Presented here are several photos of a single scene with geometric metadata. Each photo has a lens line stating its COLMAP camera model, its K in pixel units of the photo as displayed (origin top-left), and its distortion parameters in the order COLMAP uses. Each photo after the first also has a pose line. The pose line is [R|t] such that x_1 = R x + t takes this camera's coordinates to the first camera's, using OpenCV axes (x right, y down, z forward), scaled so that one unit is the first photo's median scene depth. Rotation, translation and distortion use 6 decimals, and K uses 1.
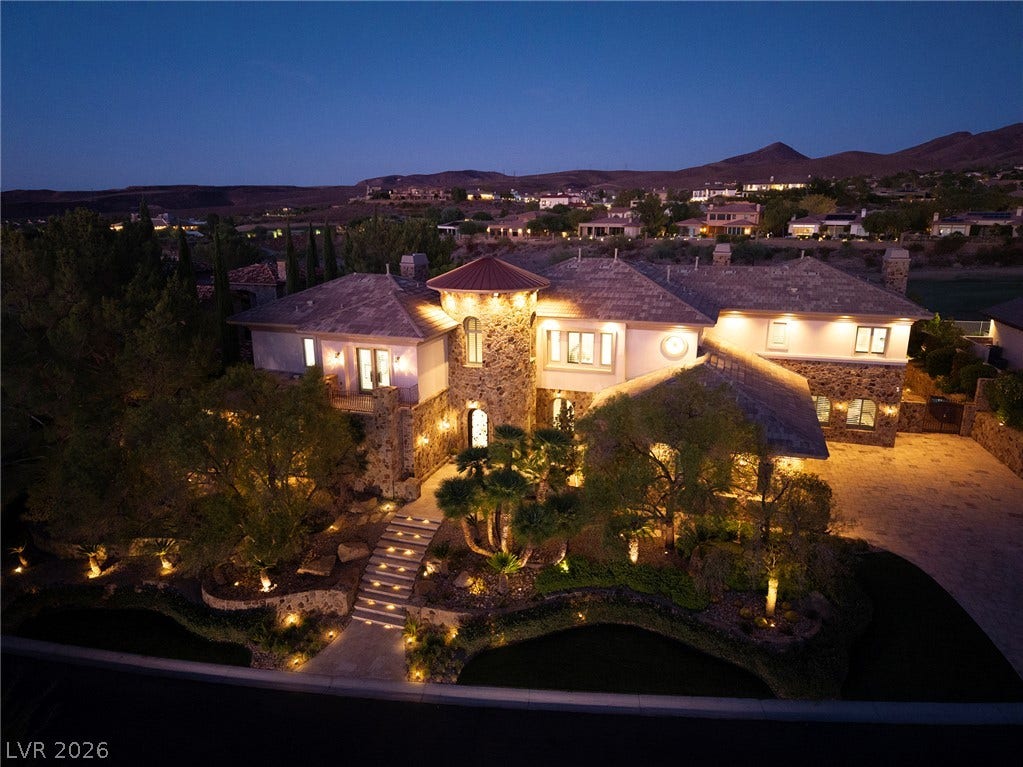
lens RADIAL K [[685.1, 0, 509.7], [0, 685.1, 384.9], [0, 0, 1]] dist [0.020982, -0.017967]
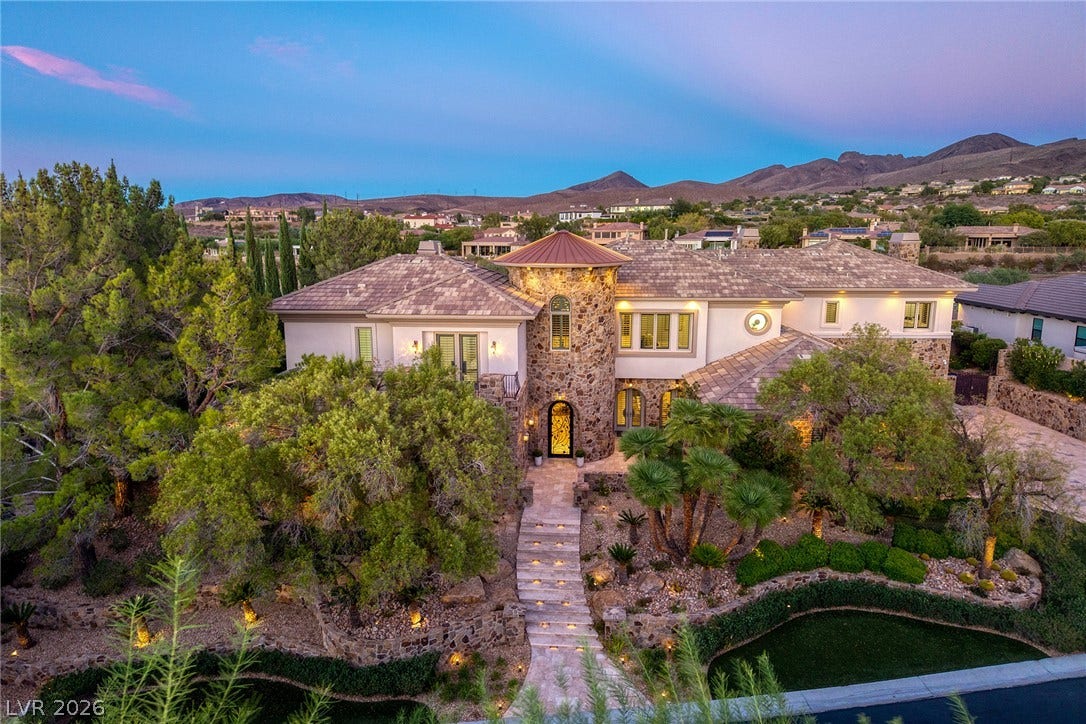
lens RADIAL K [[727.3, 0, 541.5], [0, 727.3, 363.3], [0, 0, 1]] dist [0.030078, -0.030634]
pose [[0.968203, -0.044785, 0.246123, -0.280511], [0.063627, 0.995576, -0.069142, 0.045632], [-0.241937, 0.082604, 0.966769, 0.093170]]
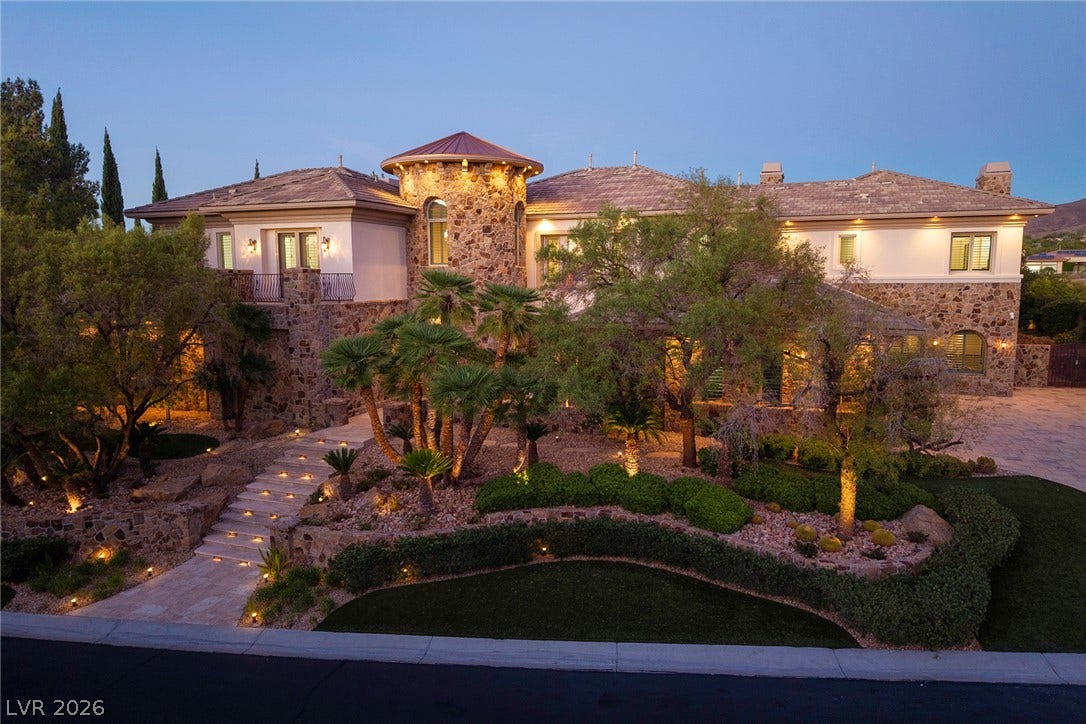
lens RADIAL K [[727.3, 0, 541.5], [0, 727.3, 363.3], [0, 0, 1]] dist [0.030078, -0.030634]
pose [[0.999472, 0.006169, -0.031896, 0.080268], [-0.010577, 0.990102, -0.139954, 0.172365], [0.030717, 0.140217, 0.989644, 0.205907]]
